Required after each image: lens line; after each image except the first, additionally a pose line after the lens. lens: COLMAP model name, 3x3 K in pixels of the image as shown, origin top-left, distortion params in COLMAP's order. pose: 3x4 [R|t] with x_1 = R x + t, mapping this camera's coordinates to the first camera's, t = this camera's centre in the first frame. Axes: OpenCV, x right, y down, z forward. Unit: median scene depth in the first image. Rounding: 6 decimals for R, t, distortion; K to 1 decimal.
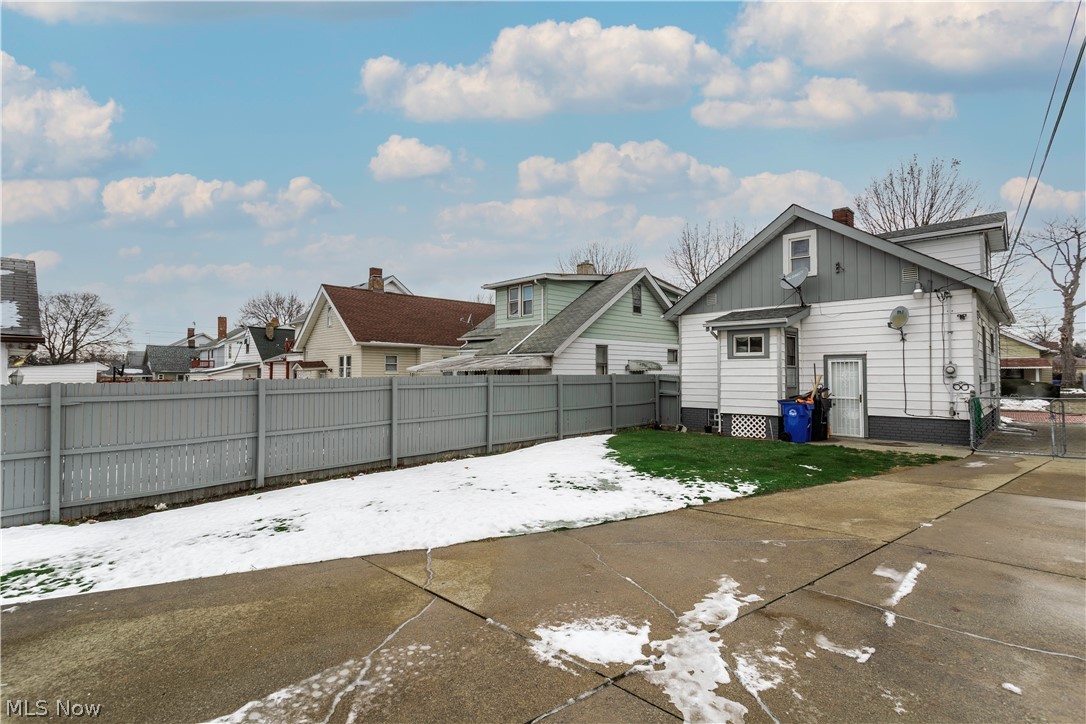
lens RADIAL K [[524.5, 0, 544.9], [0, 524.5, 358.1], [0, 0, 1]] dist [-0.002087, 0.003125]
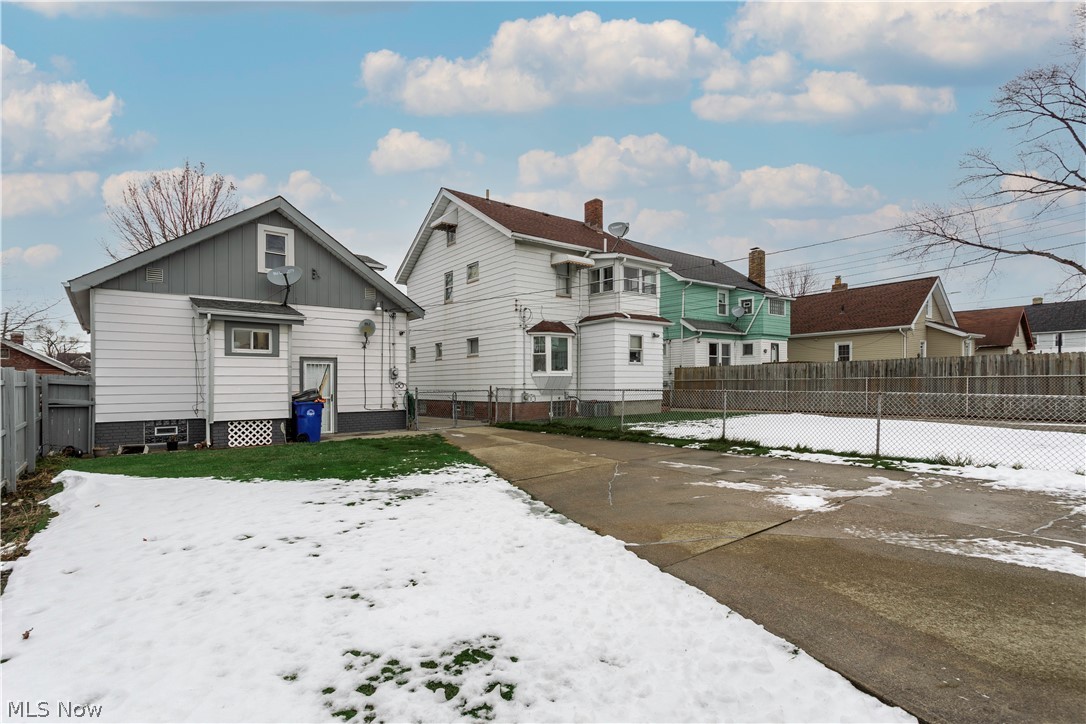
lens RADIAL K [[524.5, 0, 557.4], [0, 524.5, 394.4], [0, 0, 1]] dist [-0.002087, 0.003125]
pose [[0.118264, -0.018229, 0.992815, -0.439775], [-0.020821, 0.999566, 0.020833, 0.037250], [-0.992764, -0.023135, 0.117833, 0.402956]]
